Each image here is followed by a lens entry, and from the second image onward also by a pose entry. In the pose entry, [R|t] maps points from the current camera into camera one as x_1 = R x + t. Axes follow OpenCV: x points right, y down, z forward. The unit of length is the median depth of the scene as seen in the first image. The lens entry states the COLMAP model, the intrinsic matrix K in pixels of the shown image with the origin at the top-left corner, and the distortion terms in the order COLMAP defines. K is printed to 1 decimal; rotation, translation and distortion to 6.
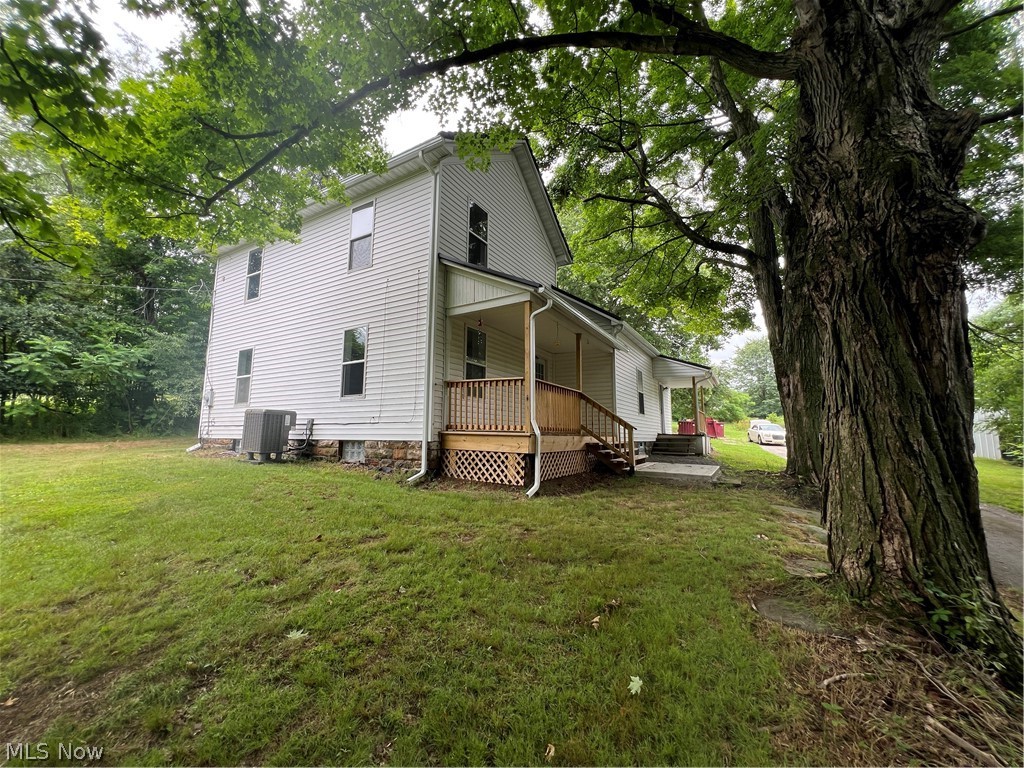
lens RADIAL K [[411.2, 0, 514.4], [0, 411.2, 384.2], [0, 0, 1]] dist [-0.002520, 0.000726]
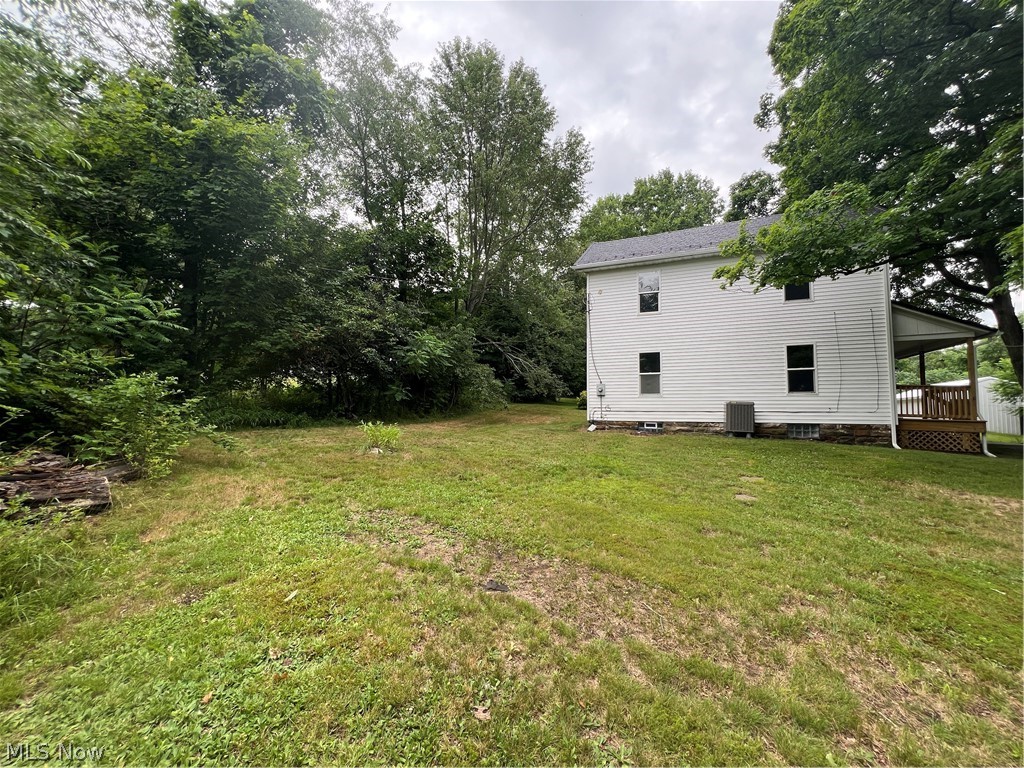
lens RADIAL K [[411.2, 0, 511.3], [0, 411.2, 385.4], [0, 0, 1]] dist [-0.002520, 0.000726]
pose [[0.991166, 0.013085, 0.131978, -1.564540], [-0.020685, 0.998195, 0.056378, -0.056254], [-0.131002, -0.058610, 0.989648, -0.279654]]
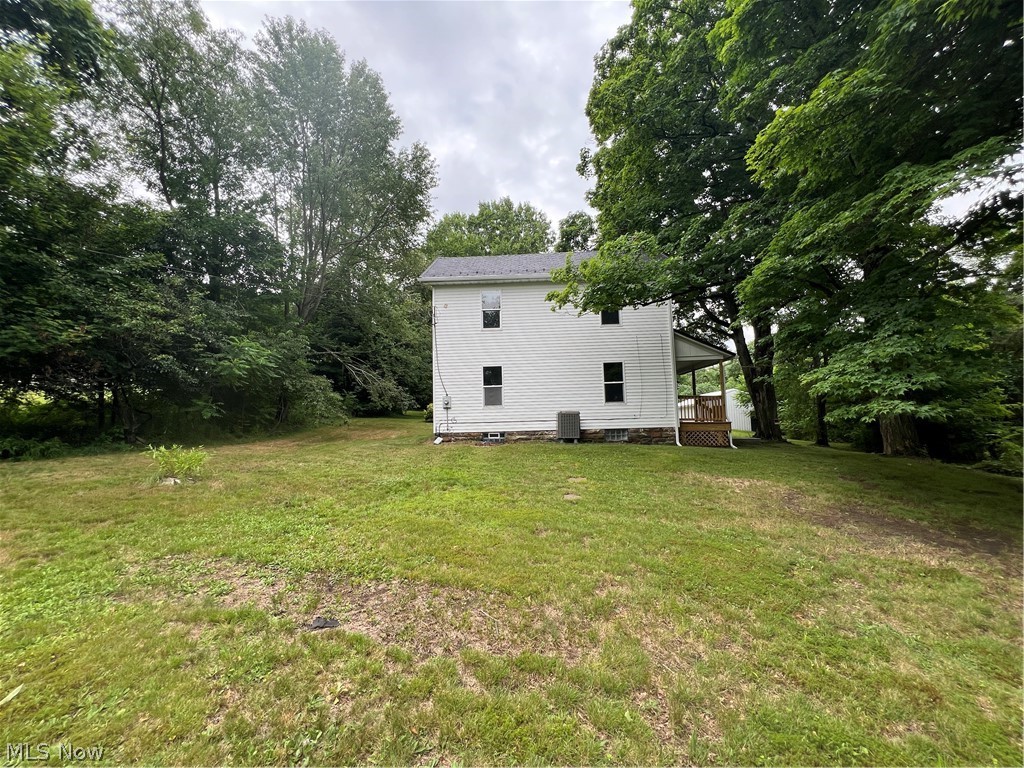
lens RADIAL K [[411.2, 0, 511.8], [0, 411.2, 385.6], [0, 0, 1]] dist [-0.002520, 0.000726]
pose [[0.878732, 0.017960, 0.476978, -1.555488], [-0.030049, 0.999391, 0.017728, -0.058131], [-0.476369, -0.029911, 0.878737, -0.282478]]
